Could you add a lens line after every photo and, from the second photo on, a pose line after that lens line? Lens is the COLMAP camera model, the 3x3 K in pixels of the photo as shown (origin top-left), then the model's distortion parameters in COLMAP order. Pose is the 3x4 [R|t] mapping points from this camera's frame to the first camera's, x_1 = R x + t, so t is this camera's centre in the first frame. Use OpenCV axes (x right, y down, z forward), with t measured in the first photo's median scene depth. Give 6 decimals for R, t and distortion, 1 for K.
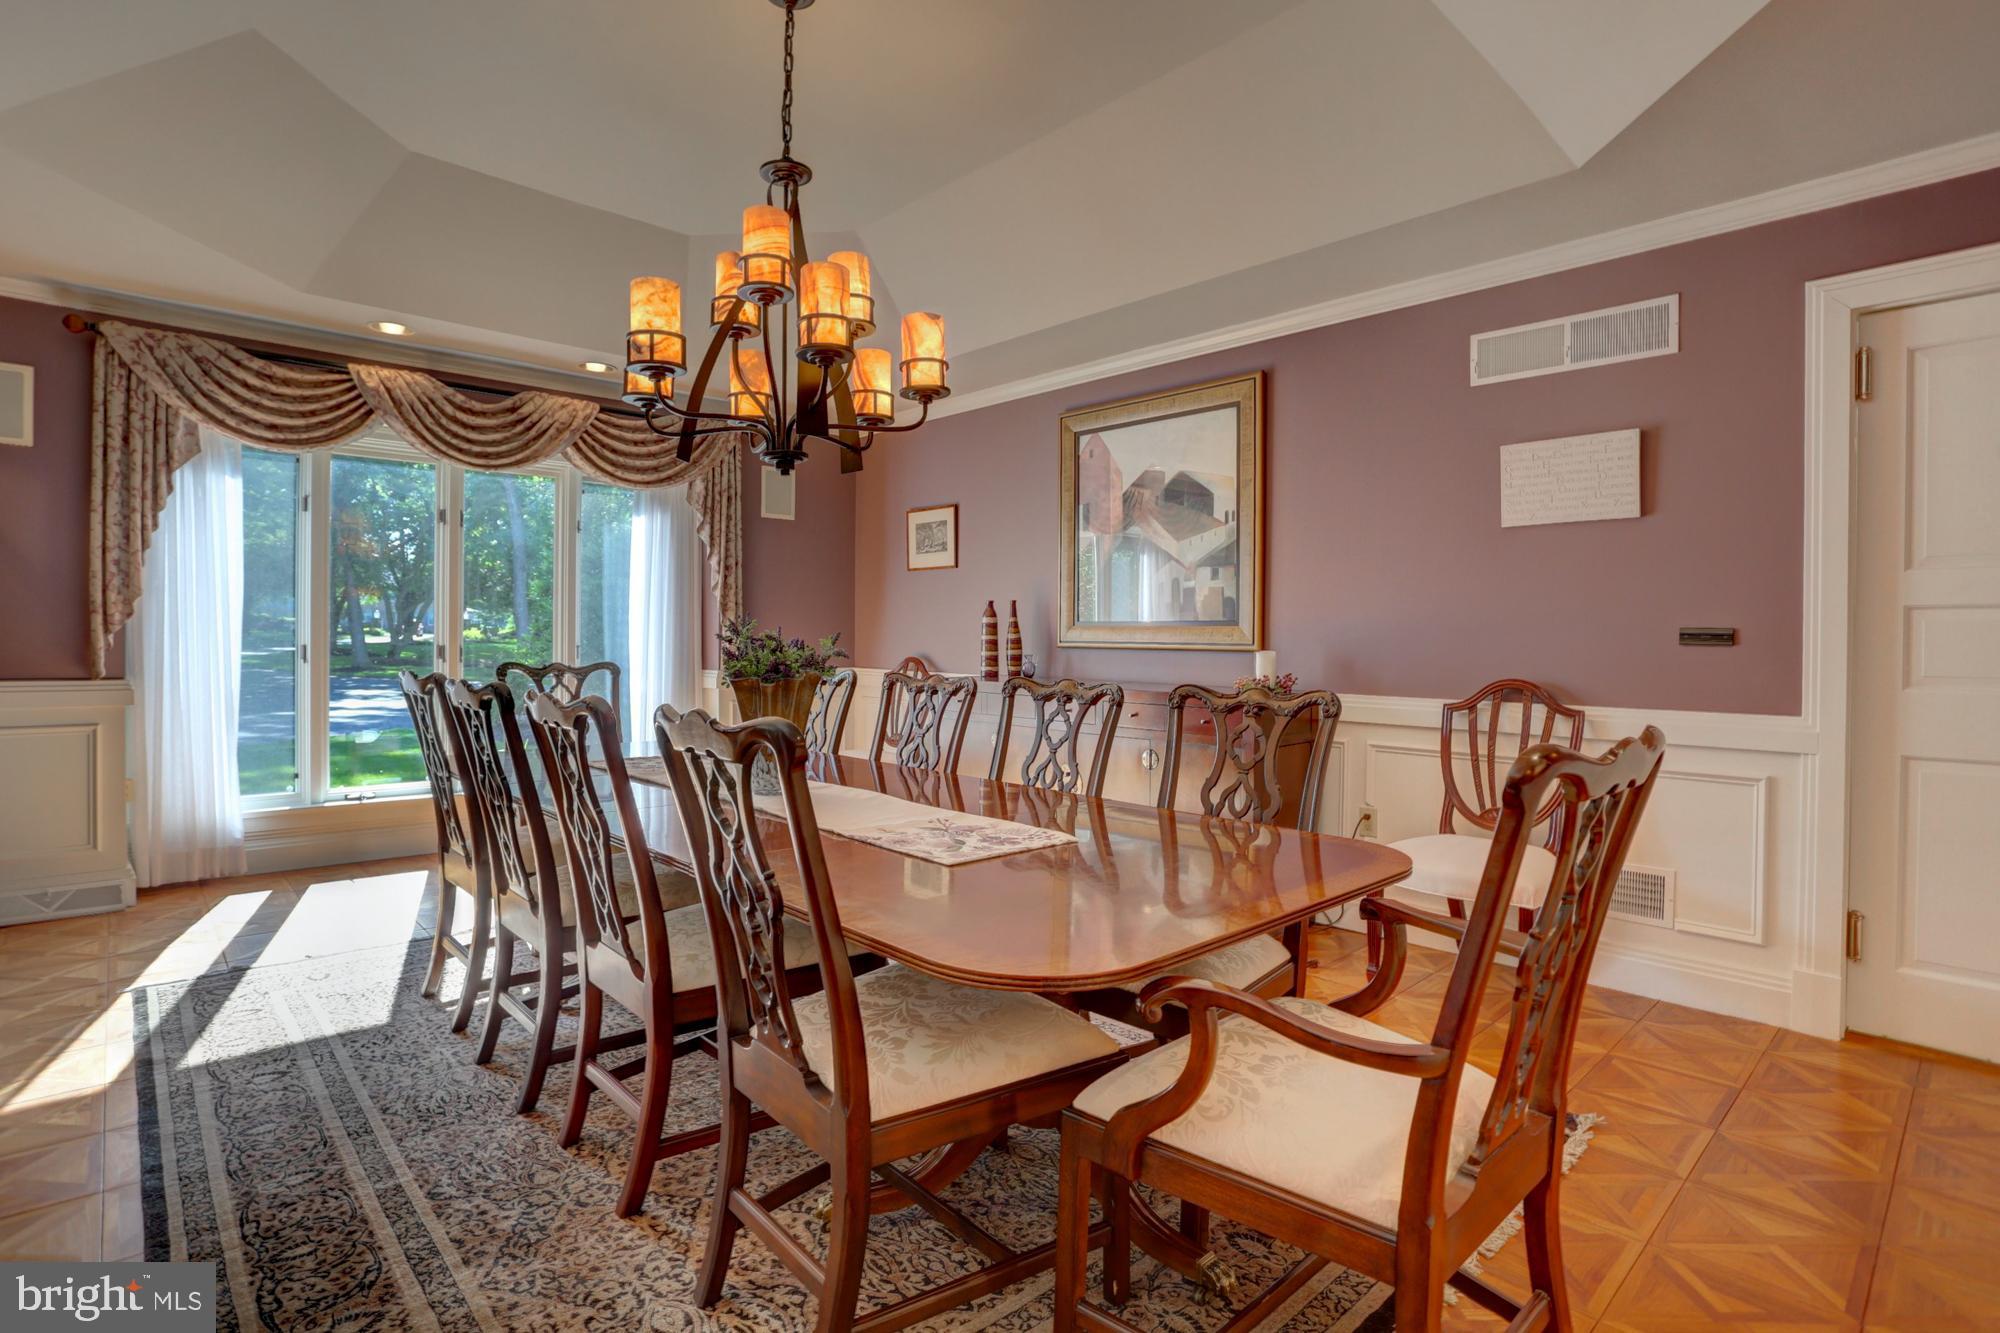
lens RADIAL K [[976.9, 0, 1004.2], [0, 976.9, 645.8], [0, 0, 1]] dist [-0.077734, 0.032529]
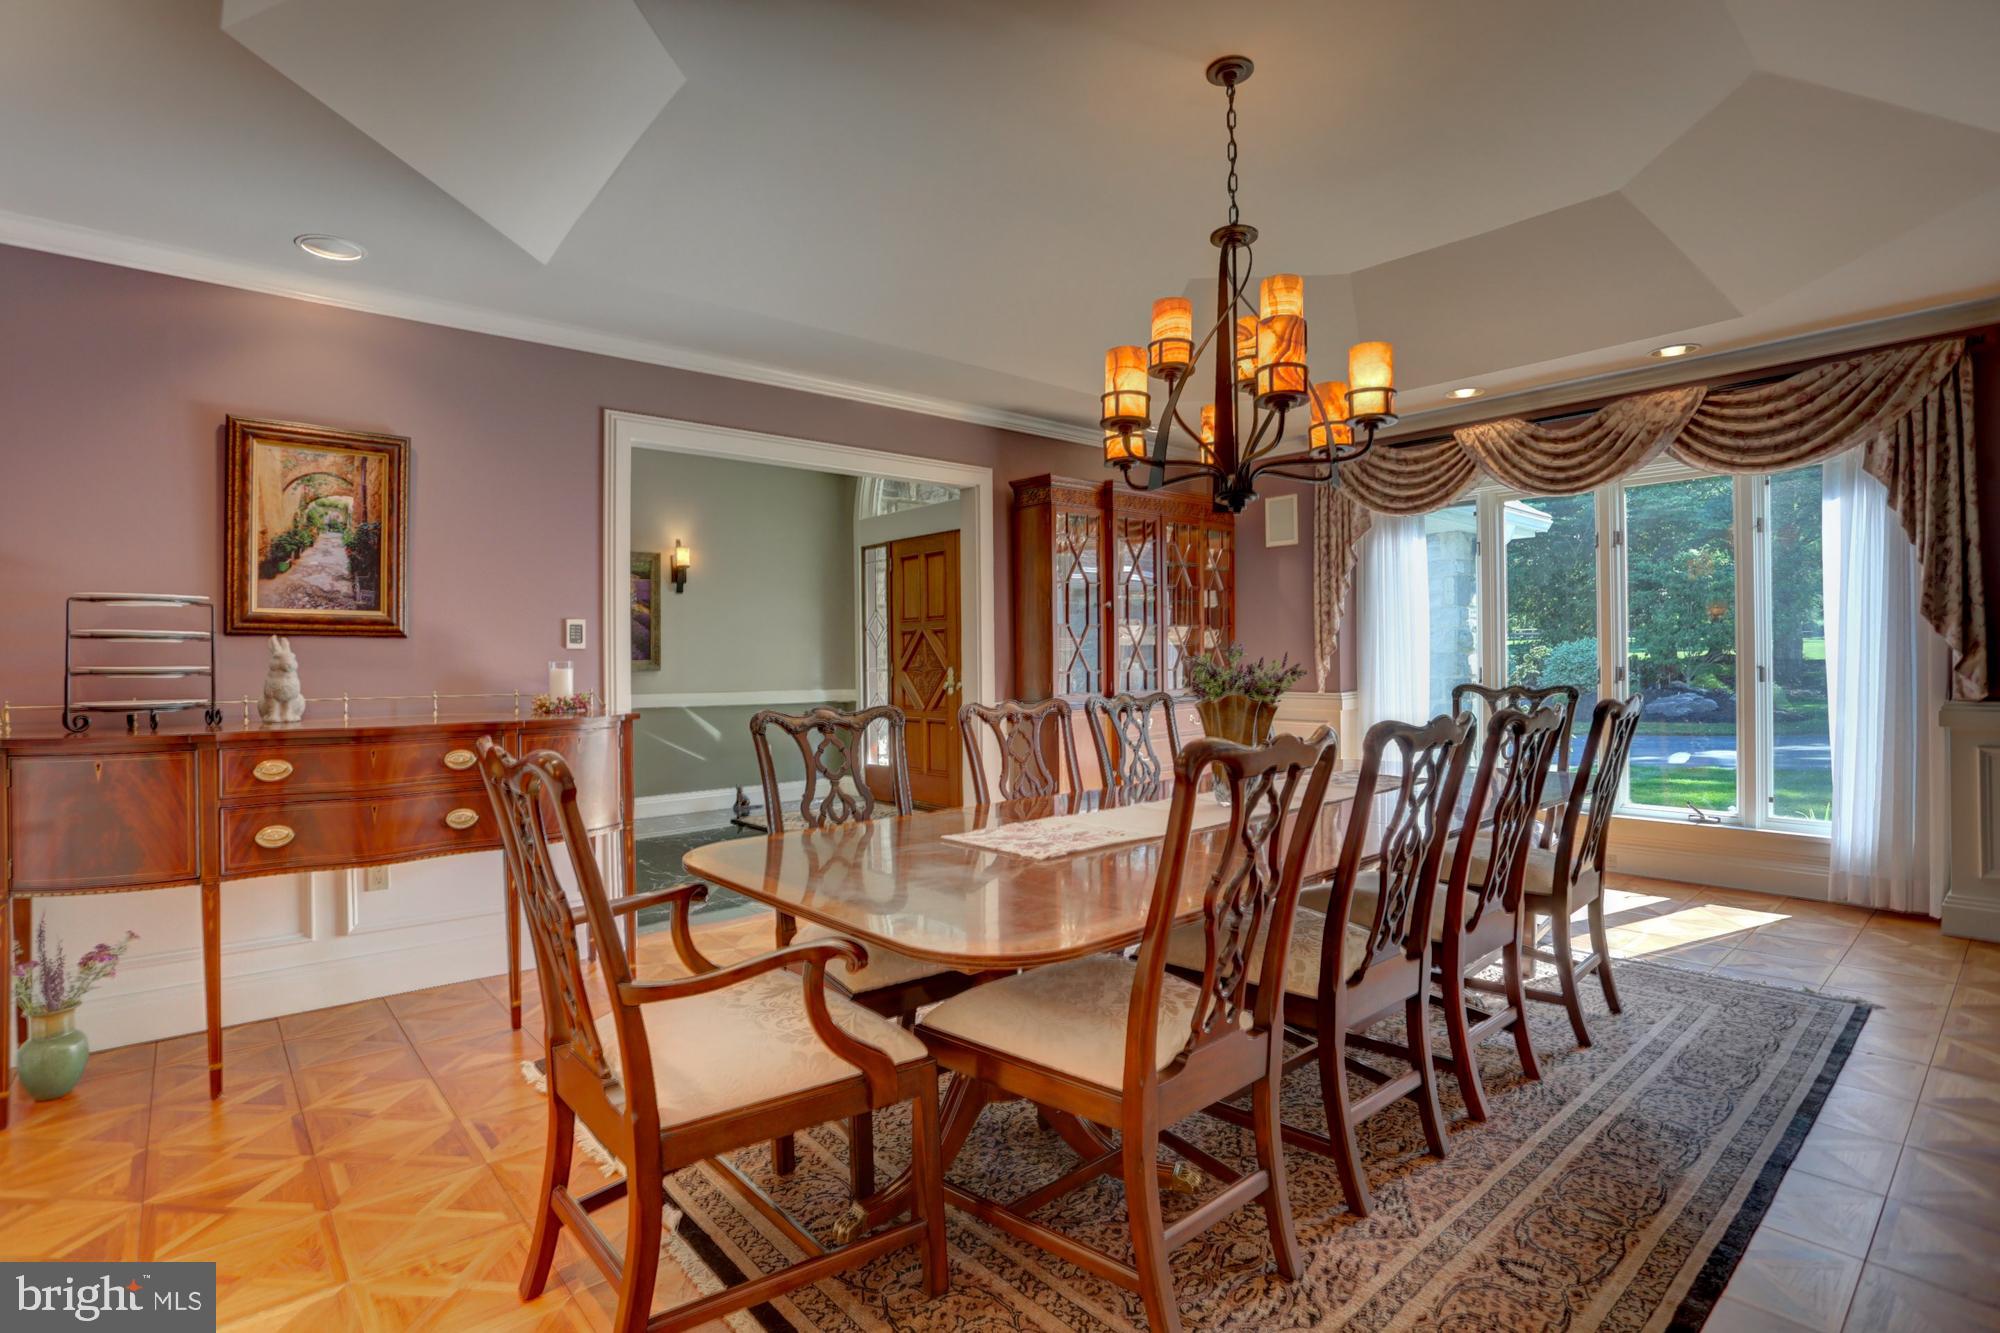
lens RADIAL K [[976.9, 0, 1004.2], [0, 976.9, 645.8], [0, 0, 1]] dist [-0.077734, 0.032529]
pose [[-0.033821, -0.027156, -0.999059, 0.524105], [0.004517, 0.999616, -0.027324, 0.001924], [0.999418, -0.005437, -0.033685, 0.472765]]
